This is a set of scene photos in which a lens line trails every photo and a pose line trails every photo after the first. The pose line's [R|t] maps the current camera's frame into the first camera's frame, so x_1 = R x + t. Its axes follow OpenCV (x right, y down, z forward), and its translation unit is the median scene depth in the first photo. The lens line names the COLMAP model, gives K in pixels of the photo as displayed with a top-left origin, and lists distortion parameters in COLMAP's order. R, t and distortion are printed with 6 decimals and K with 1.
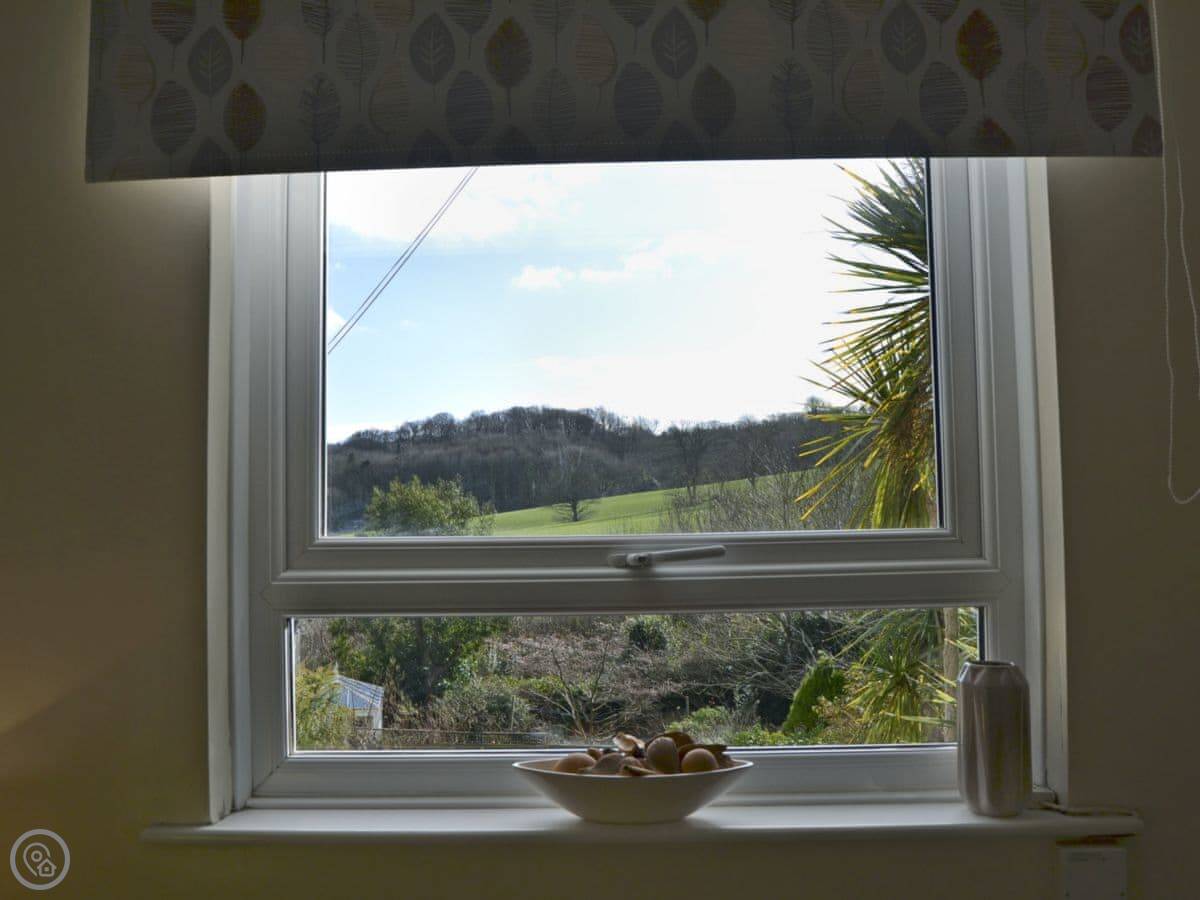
lens RADIAL K [[914.1, 0, 560.4], [0, 914.1, 448.3], [0, 0, 1]] dist [0.003511, 0.000961]
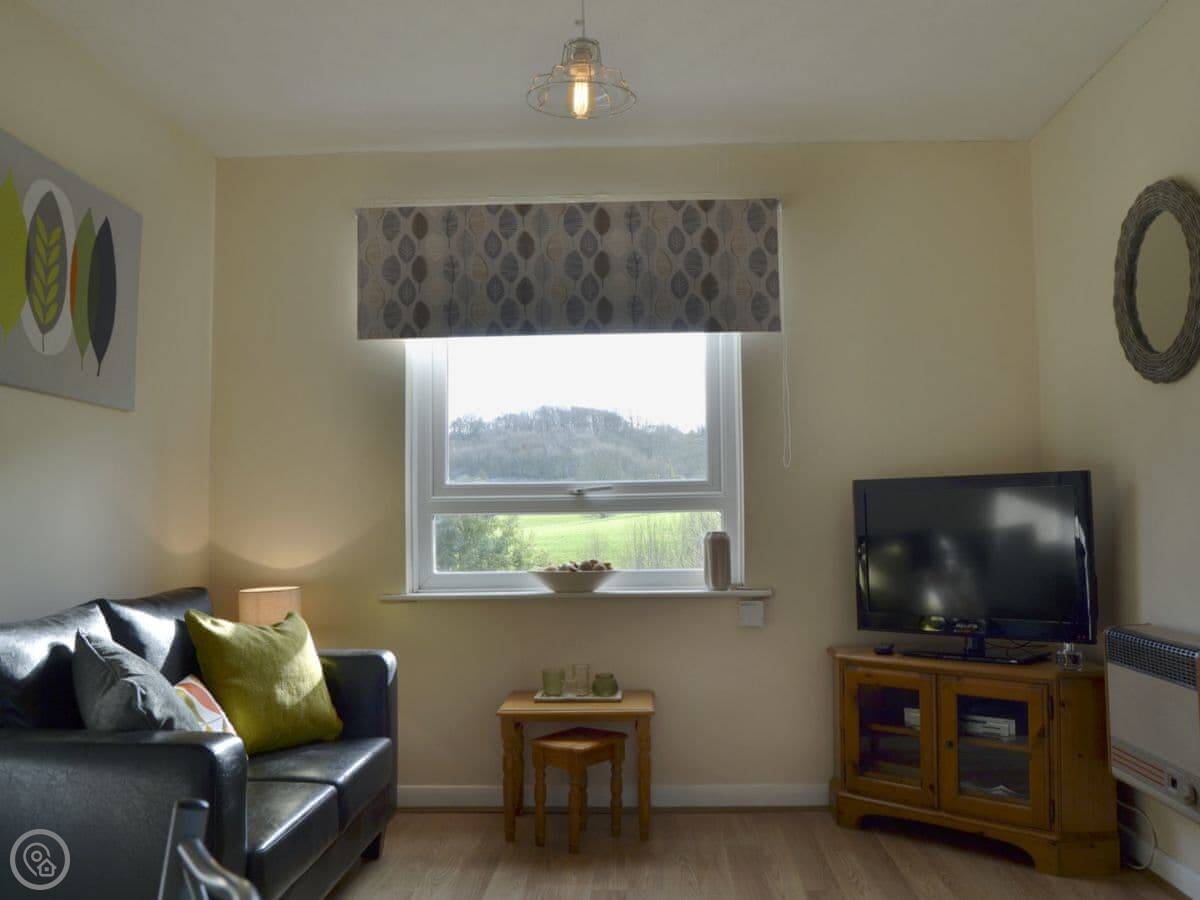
lens RADIAL K [[1087.5, 0, 600.0], [0, 1087.5, 450.0], [0, 0, 1]] dist [-0.009408, -0.004710]
pose [[0.999993, 0.001866, -0.003094, 0.154116], [-0.001855, 0.999992, 0.003511, 0.001527], [0.003100, -0.003505, 0.999989, -1.925573]]
